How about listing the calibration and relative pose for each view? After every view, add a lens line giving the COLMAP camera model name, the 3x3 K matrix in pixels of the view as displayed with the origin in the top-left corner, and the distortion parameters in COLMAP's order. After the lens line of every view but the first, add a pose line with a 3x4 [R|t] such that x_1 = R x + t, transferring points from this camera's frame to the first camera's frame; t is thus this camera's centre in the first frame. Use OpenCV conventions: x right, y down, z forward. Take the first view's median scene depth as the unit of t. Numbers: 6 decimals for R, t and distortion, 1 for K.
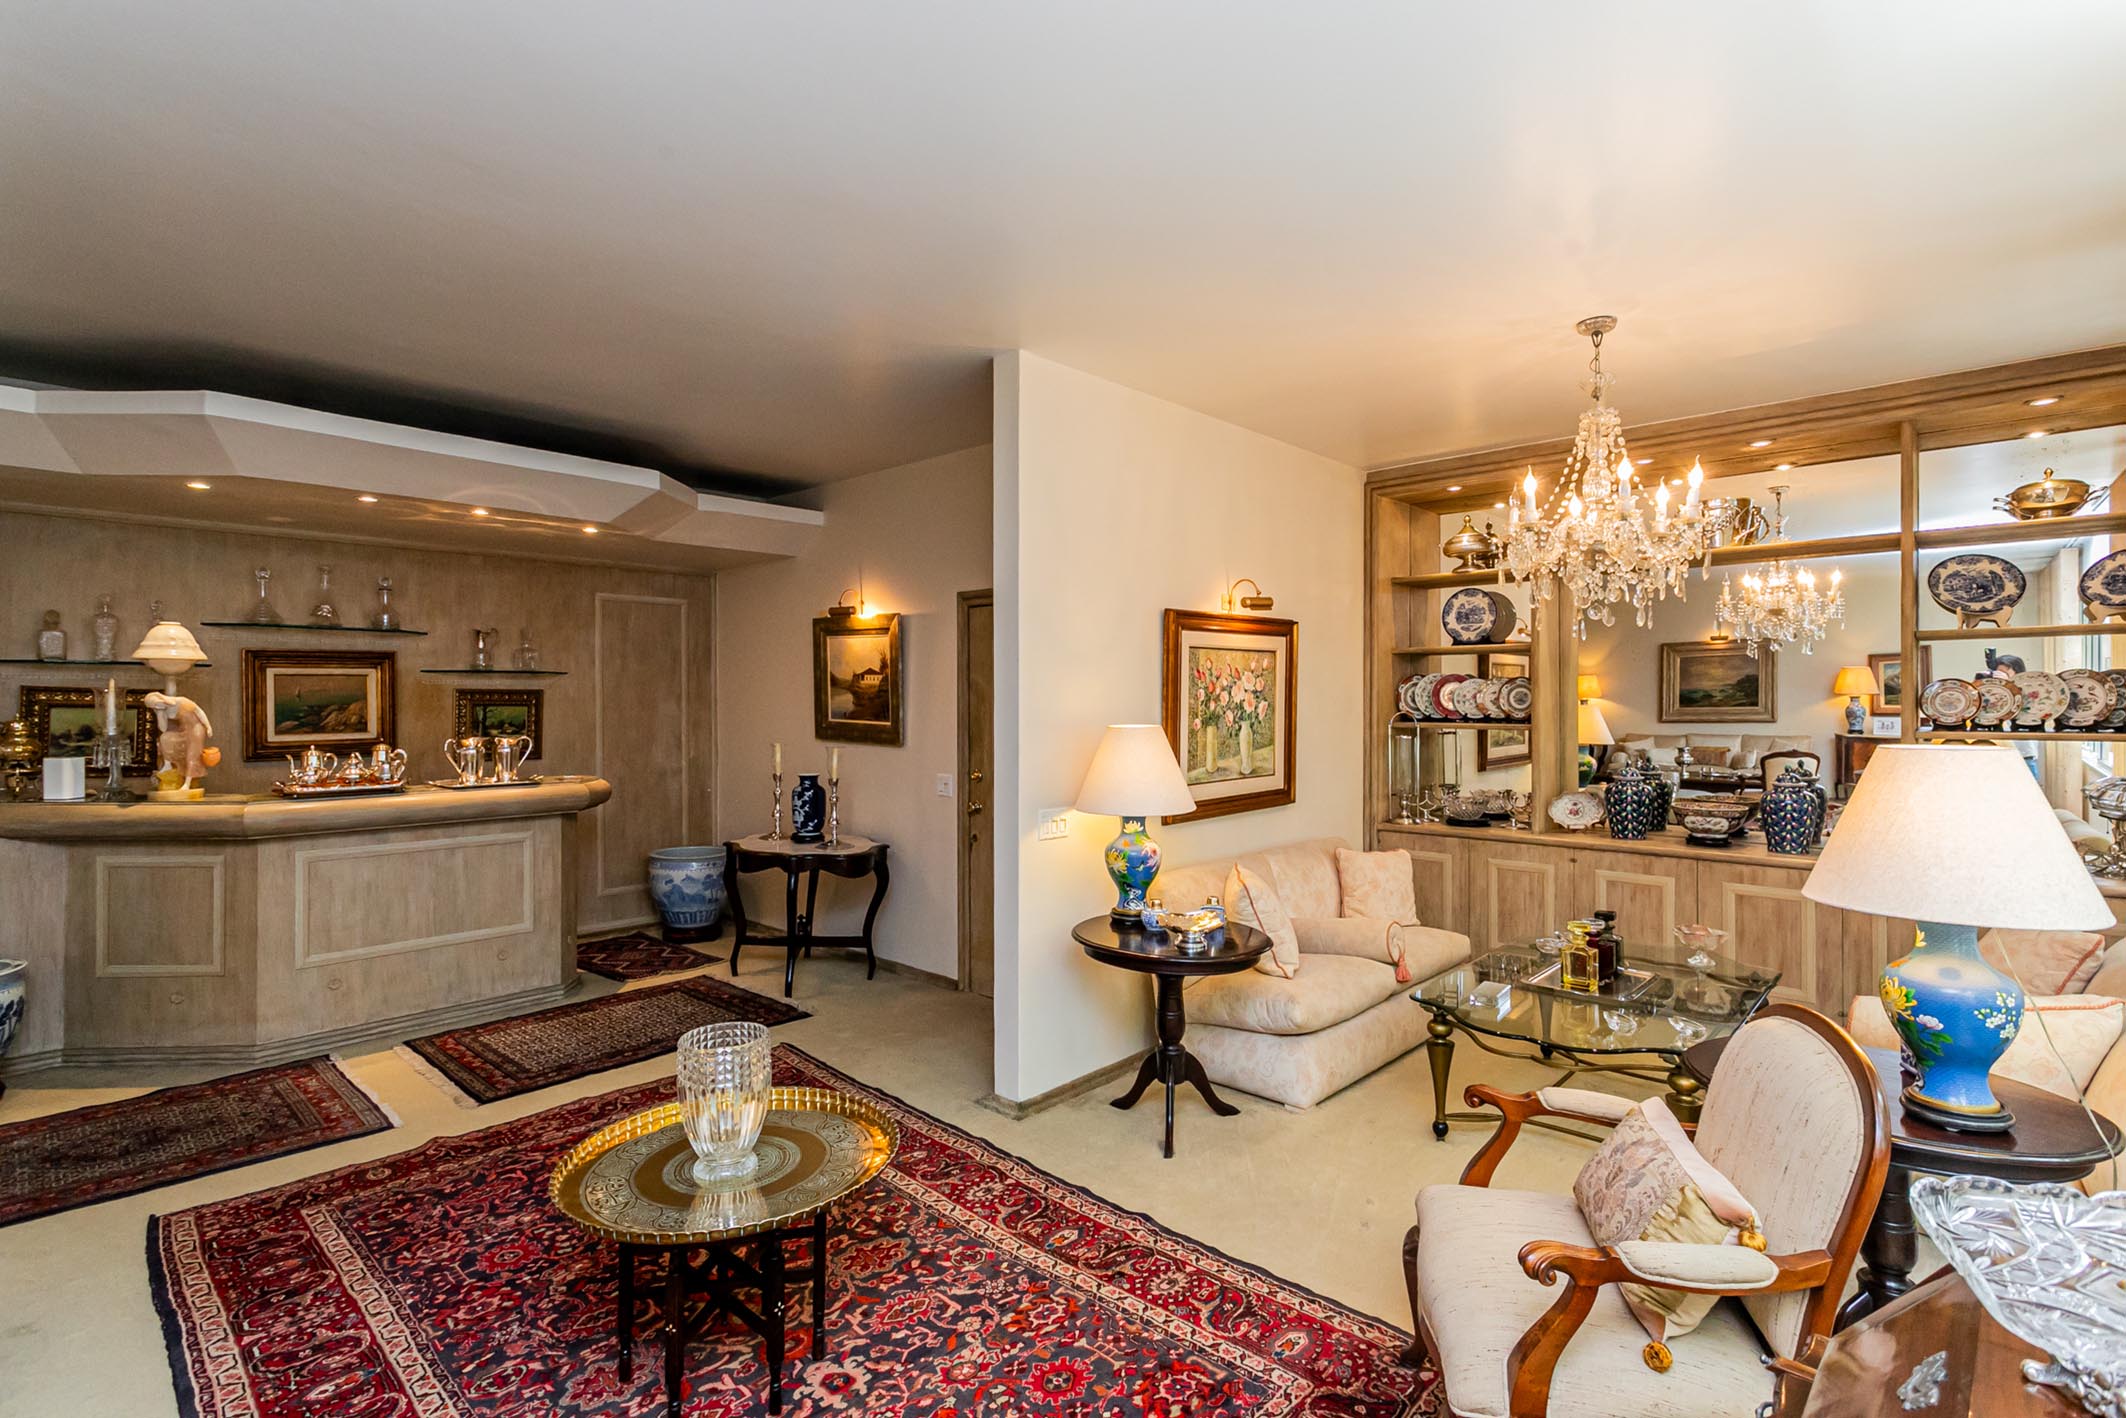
lens RADIAL K [[1003.3, 0, 1061.5], [0, 1003.3, 698.4], [0, 0, 1]] dist [-0.000425, 0.000490]
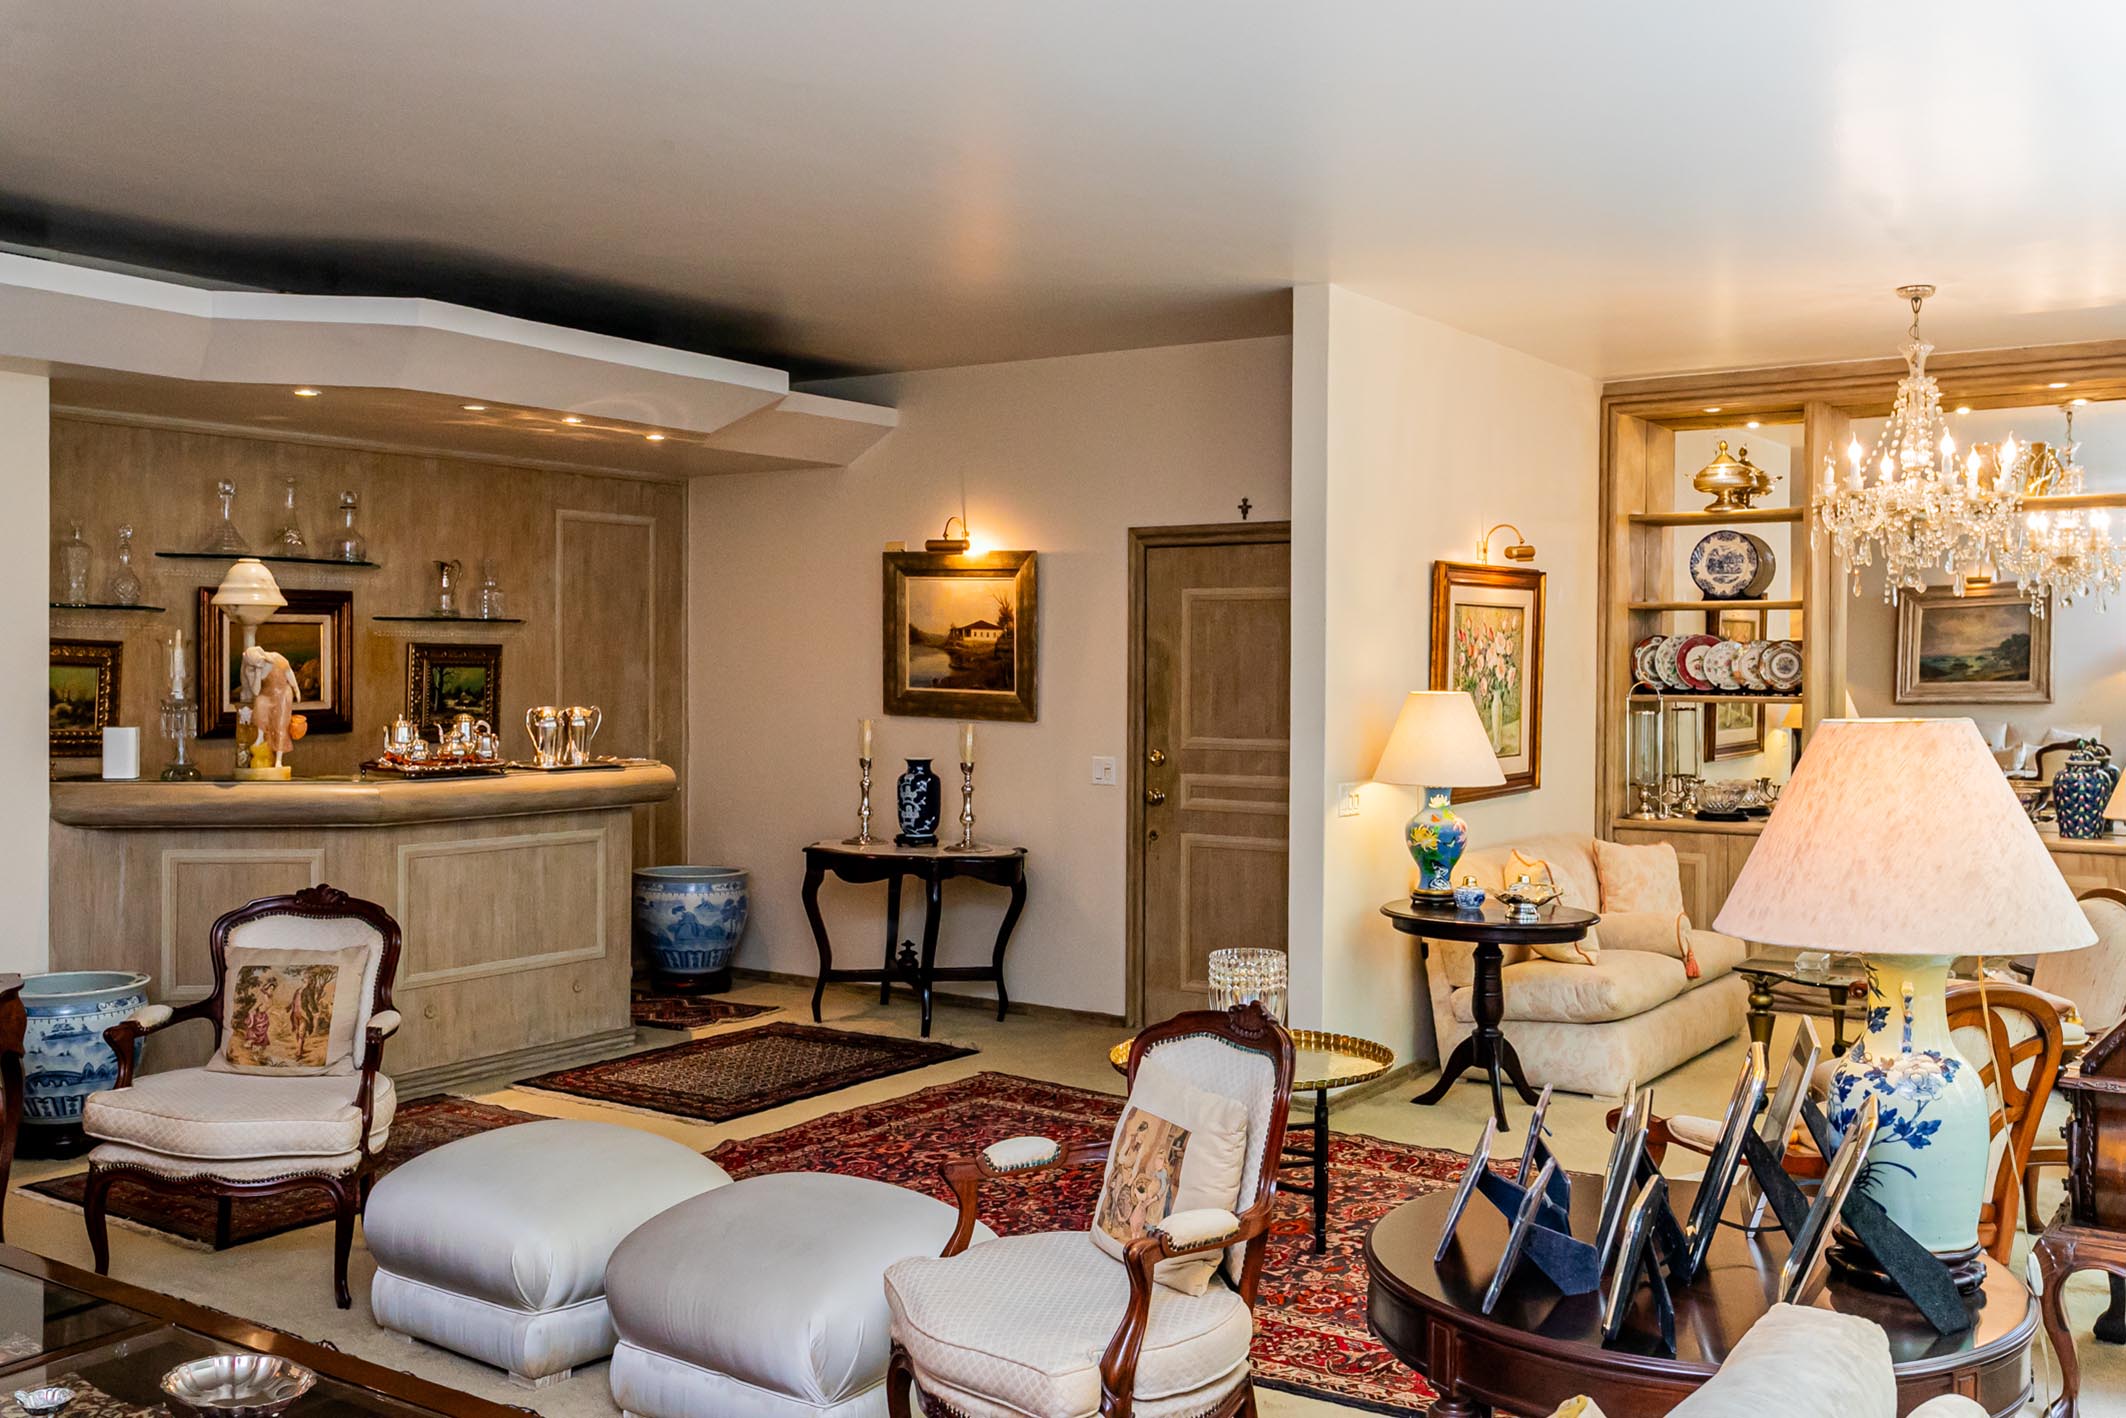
lens RADIAL K [[1926.6, 0, 1061.6], [0, 1926.6, 679.3], [0, 0, 1]] dist [0.007717, -0.008132]
pose [[0.988753, 0.005822, 0.149443, -0.375725], [-0.007074, 0.999944, 0.007850, 0.002733], [-0.149389, -0.008819, 0.988739, -0.491064]]
